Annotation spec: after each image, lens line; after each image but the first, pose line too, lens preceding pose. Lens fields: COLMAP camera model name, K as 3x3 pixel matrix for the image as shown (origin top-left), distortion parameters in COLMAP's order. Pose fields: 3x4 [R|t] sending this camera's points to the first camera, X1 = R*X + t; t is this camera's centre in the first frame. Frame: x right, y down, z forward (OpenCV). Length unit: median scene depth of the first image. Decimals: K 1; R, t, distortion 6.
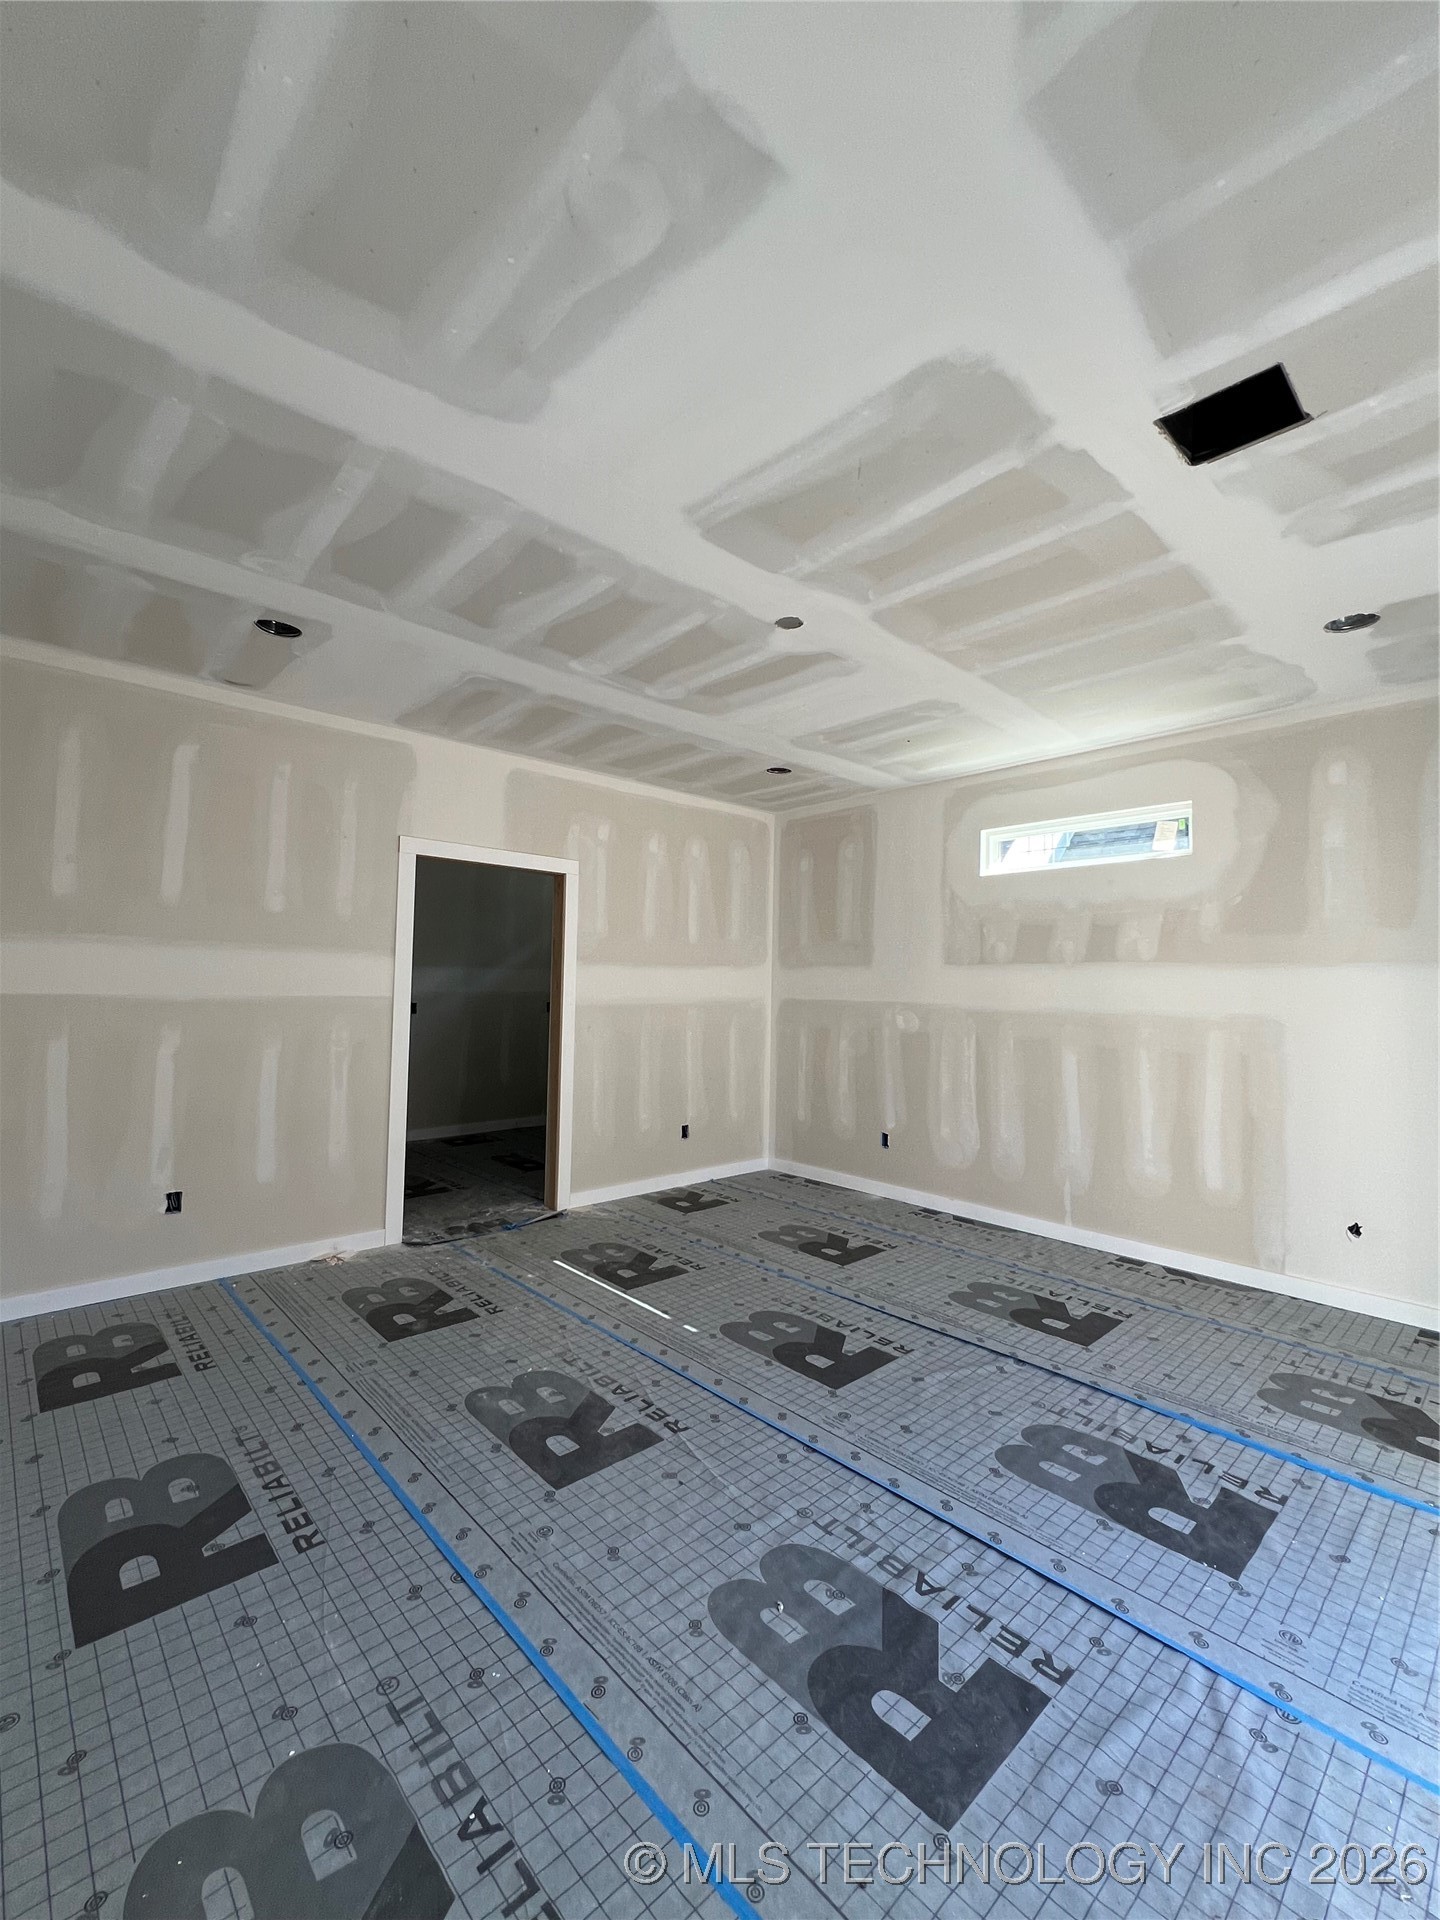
lens RADIAL K [[812.4, 0, 725.1], [0, 812.4, 952.8], [0, 0, 1]] dist [-0.002189, 0.000527]
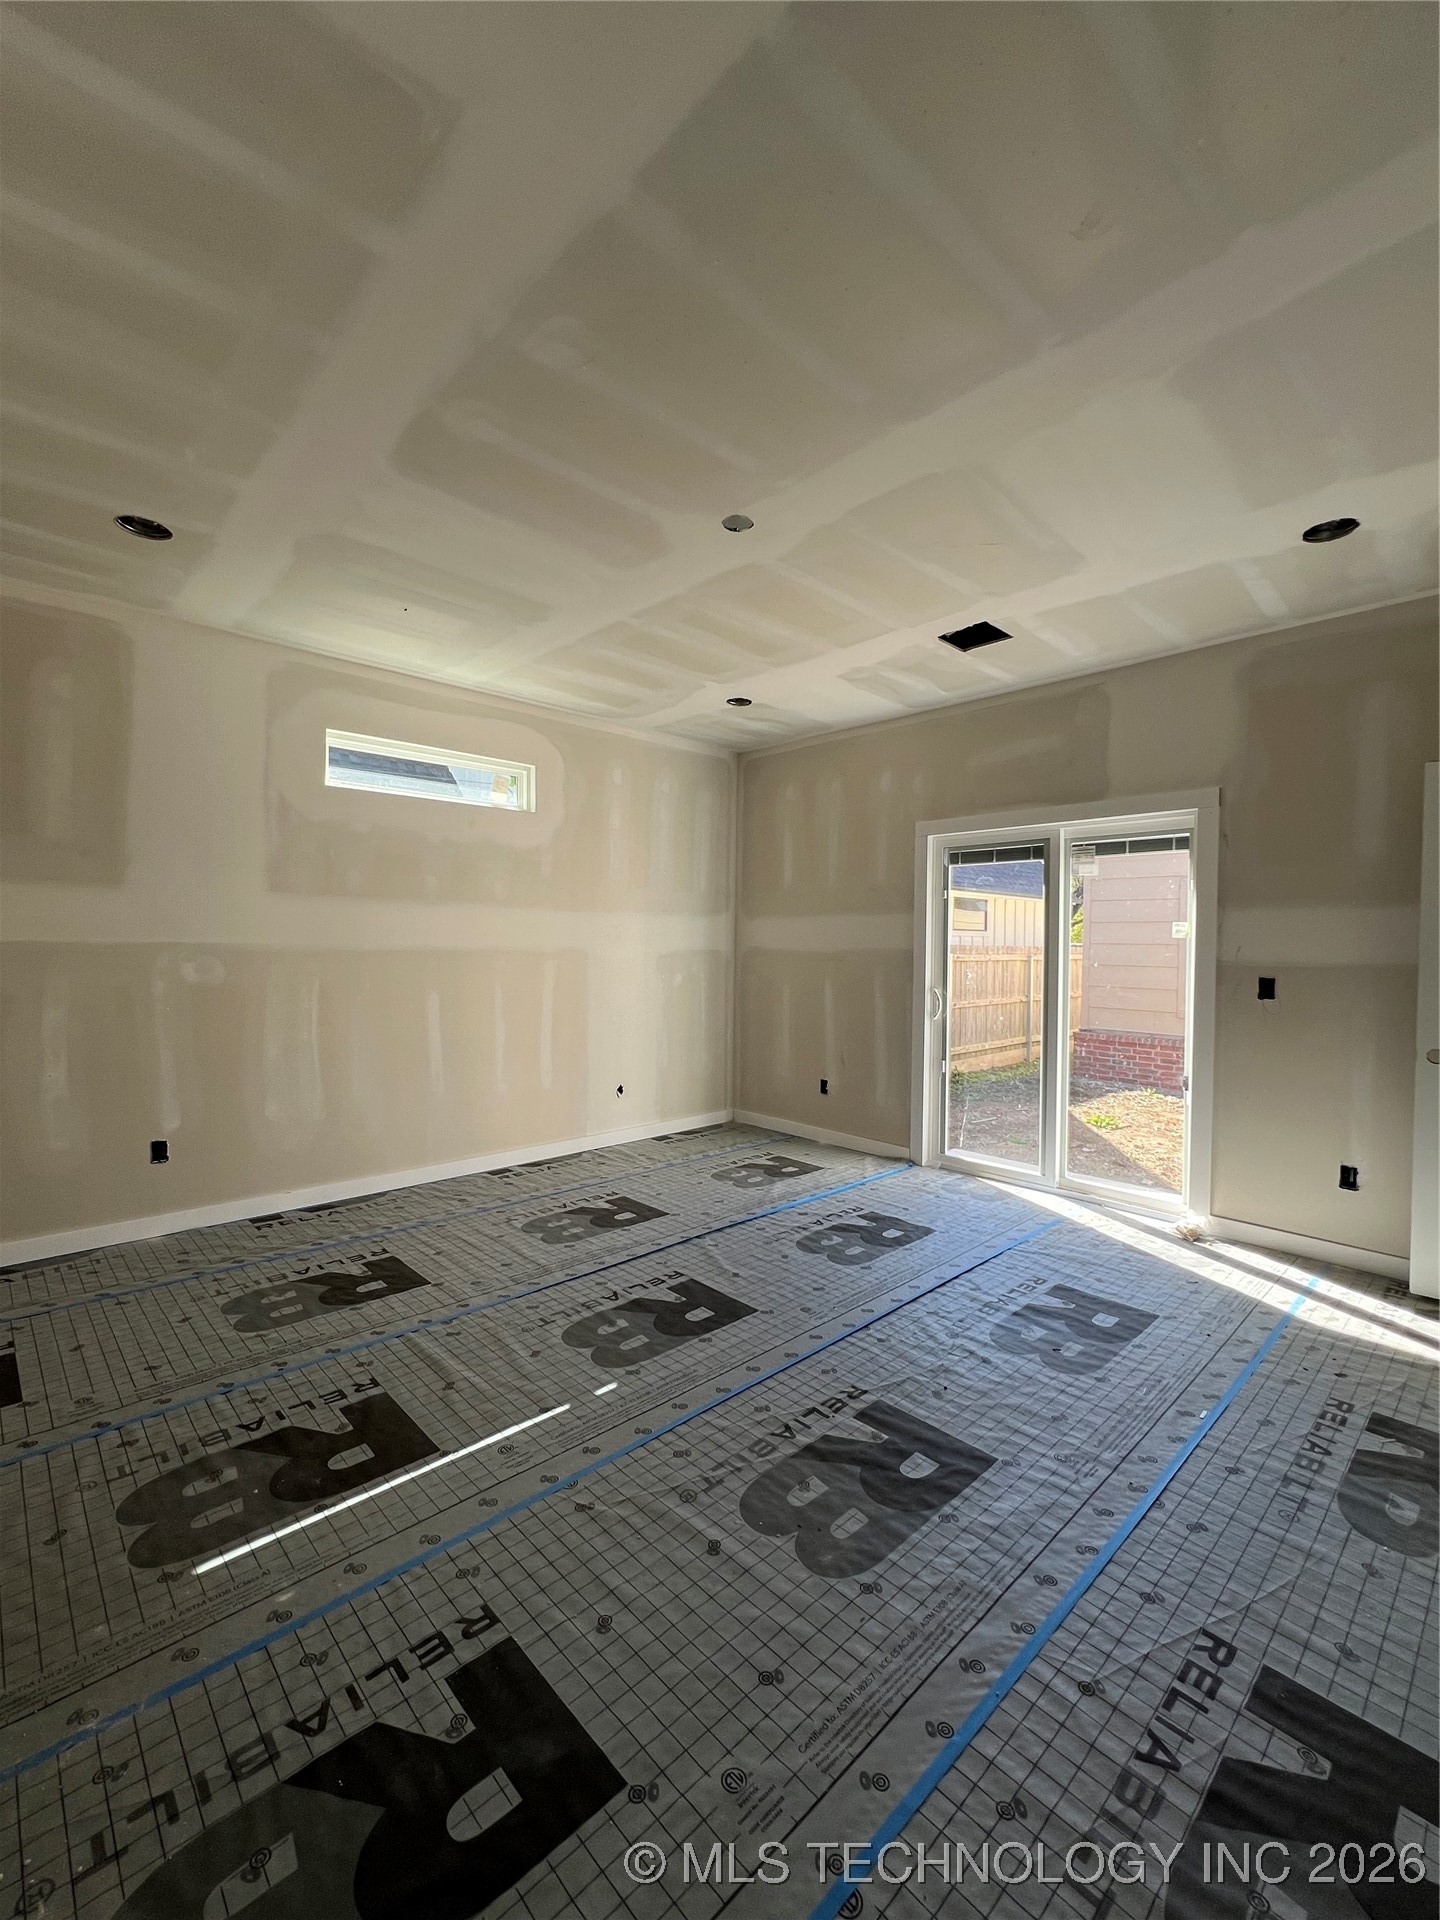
lens RADIAL K [[812.4, 0, 725.1], [0, 812.4, 952.8], [0, 0, 1]] dist [-0.002189, 0.000527]
pose [[-0.014075, -0.032237, 0.999381, -0.742868], [-0.057509, 0.997852, 0.031378, 0.035503], [-0.998246, -0.057031, -0.015899, 0.893345]]
